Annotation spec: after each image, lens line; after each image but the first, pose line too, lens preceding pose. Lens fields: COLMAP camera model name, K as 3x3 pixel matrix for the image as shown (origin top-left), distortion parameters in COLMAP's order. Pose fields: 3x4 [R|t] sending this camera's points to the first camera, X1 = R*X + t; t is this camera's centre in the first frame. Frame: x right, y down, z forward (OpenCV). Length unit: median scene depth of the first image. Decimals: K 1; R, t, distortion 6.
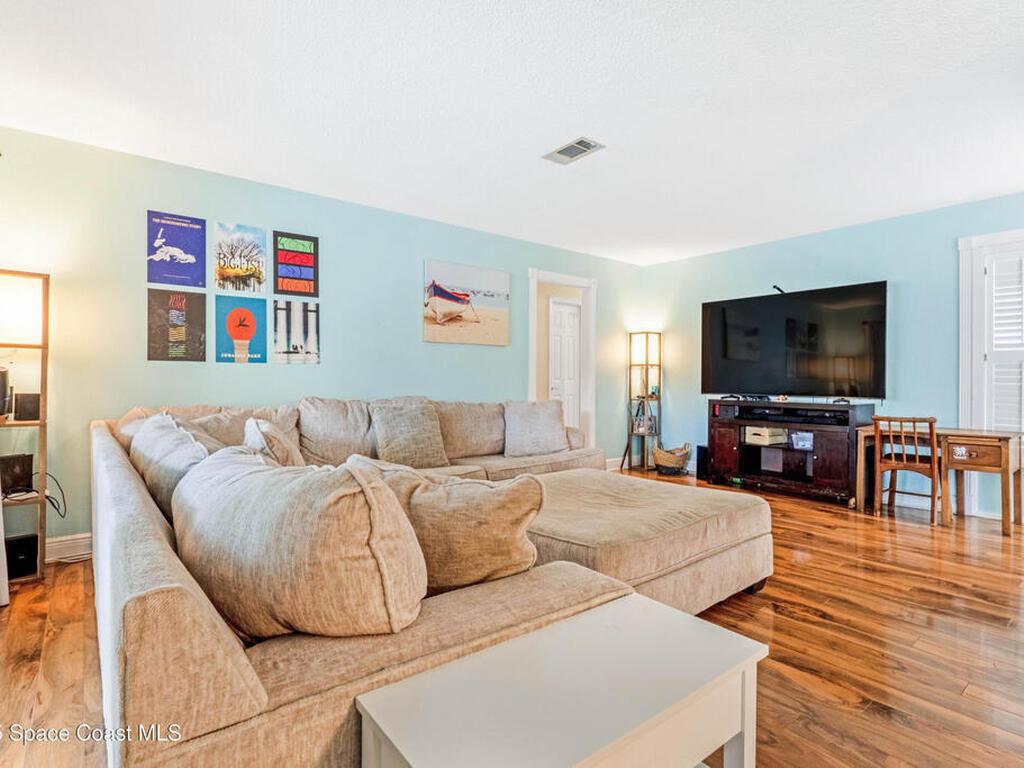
lens RADIAL K [[537.5, 0, 511.2], [0, 537.5, 373.8], [0, 0, 1]] dist [-0.002074, 0.000036]
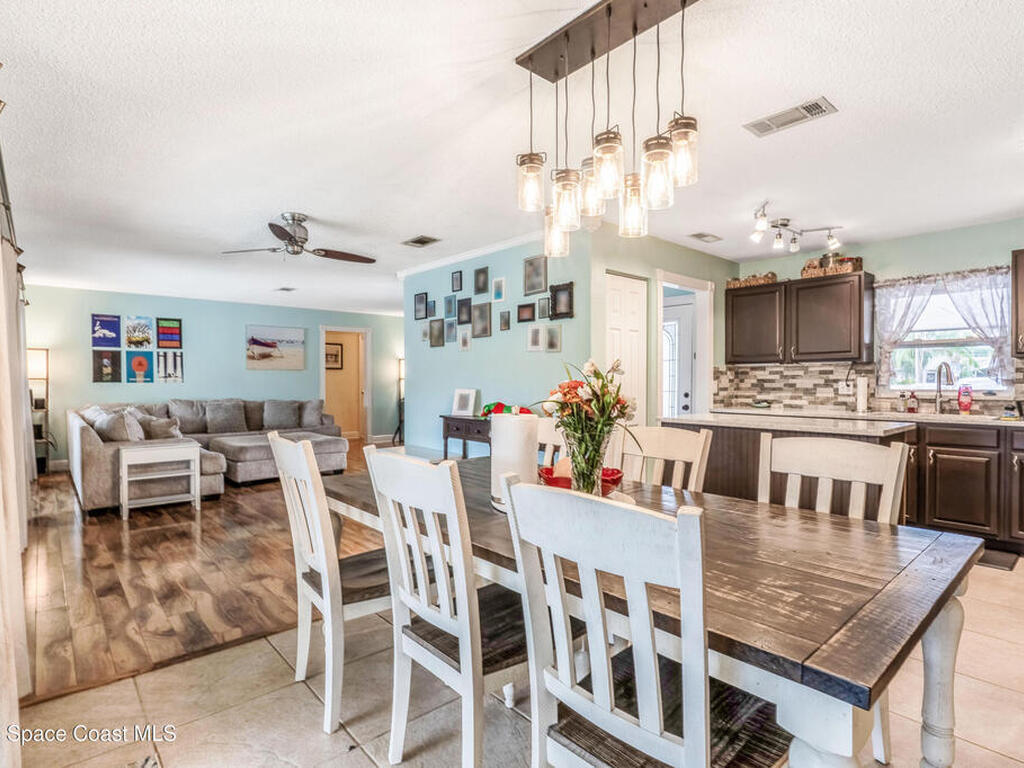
lens RADIAL K [[538.4, 0, 512.0], [0, 538.4, 384.0], [0, 0, 1]] dist [-0.006794, -0.001591]
pose [[0.998638, -0.002186, 0.052123, 0.813528], [0.001132, 0.999794, 0.020255, -0.055563], [-0.052157, -0.020169, 0.998435, -1.128334]]
